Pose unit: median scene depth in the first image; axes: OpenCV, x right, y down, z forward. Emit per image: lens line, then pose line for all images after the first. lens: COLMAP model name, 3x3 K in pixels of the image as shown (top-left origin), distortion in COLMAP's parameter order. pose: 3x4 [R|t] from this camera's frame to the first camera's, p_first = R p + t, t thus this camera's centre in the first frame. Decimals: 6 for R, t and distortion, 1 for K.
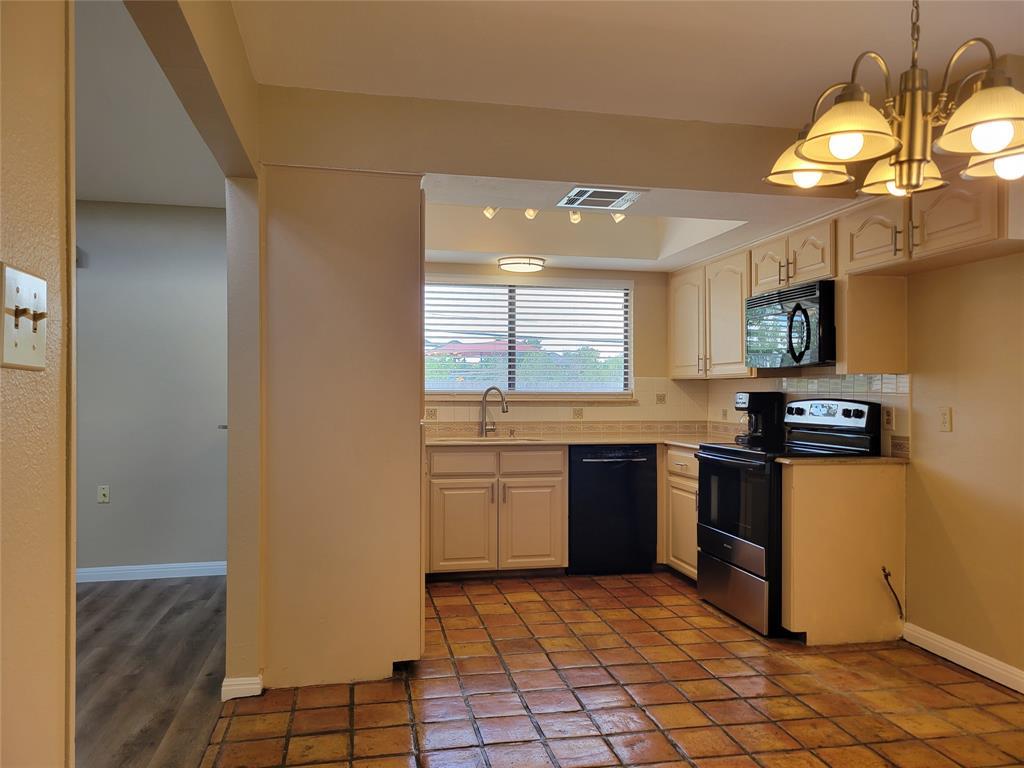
lens RADIAL K [[764.6, 0, 510.5], [0, 764.6, 384.7], [0, 0, 1]] dist [0.051667, 0.001982]
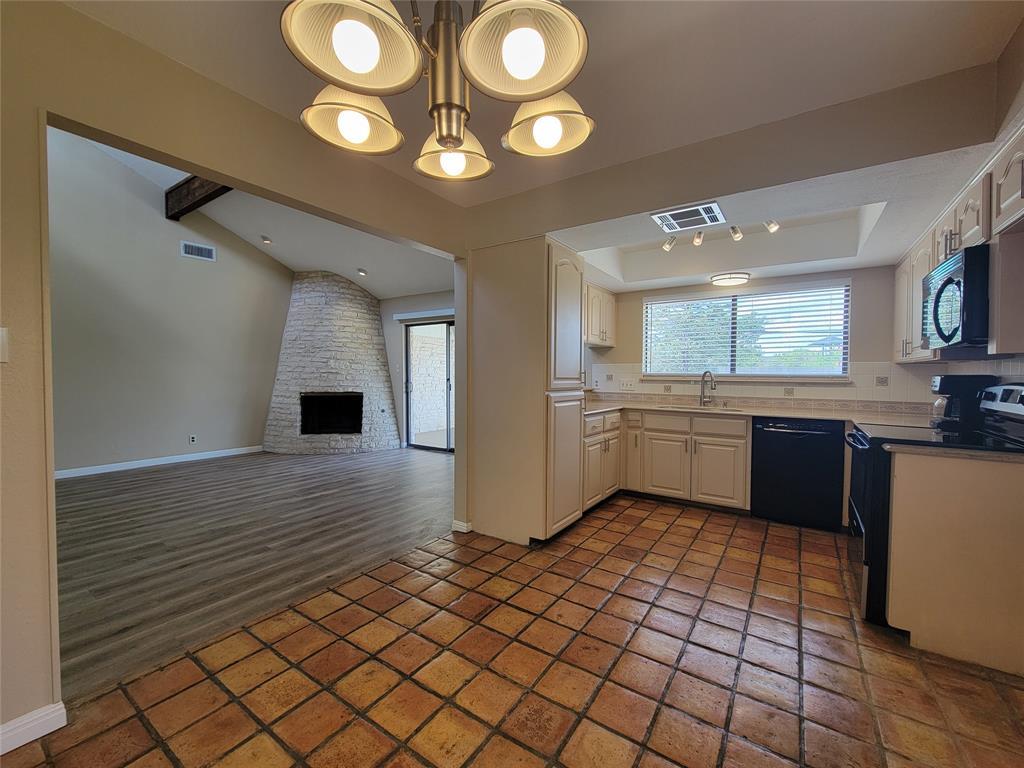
lens RADIAL K [[418.2, 0, 512.4], [0, 418.2, 381.3], [0, 0, 1]] dist [0.001624, -0.000179]
pose [[0.698859, 0.014820, -0.715106, 0.320957], [0.003589, 0.999700, 0.024226, 0.002594], [0.715250, -0.019497, 0.698596, 0.246240]]
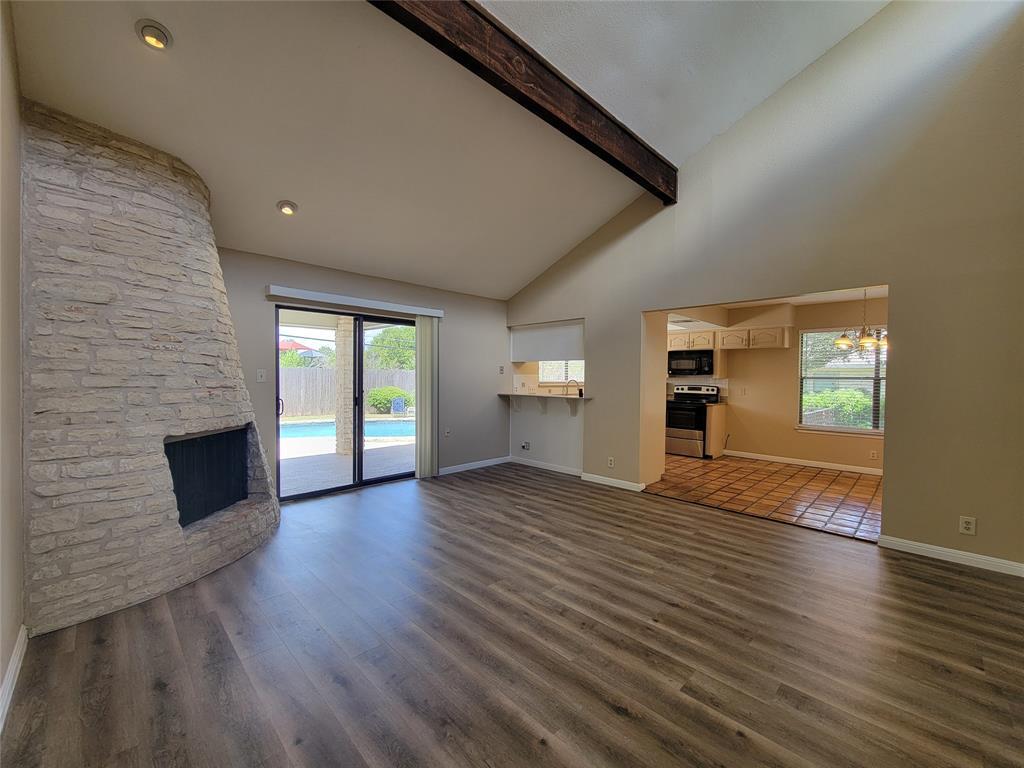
lens RADIAL K [[418.2, 0, 514.8], [0, 418.2, 384.0], [0, 0, 1]] dist [0.001624, -0.000179]
pose [[0.834151, -0.005046, 0.551513, -1.069741], [-0.014169, 0.999432, 0.030575, -0.026838], [-0.551355, -0.033318, 0.833605, -0.029219]]
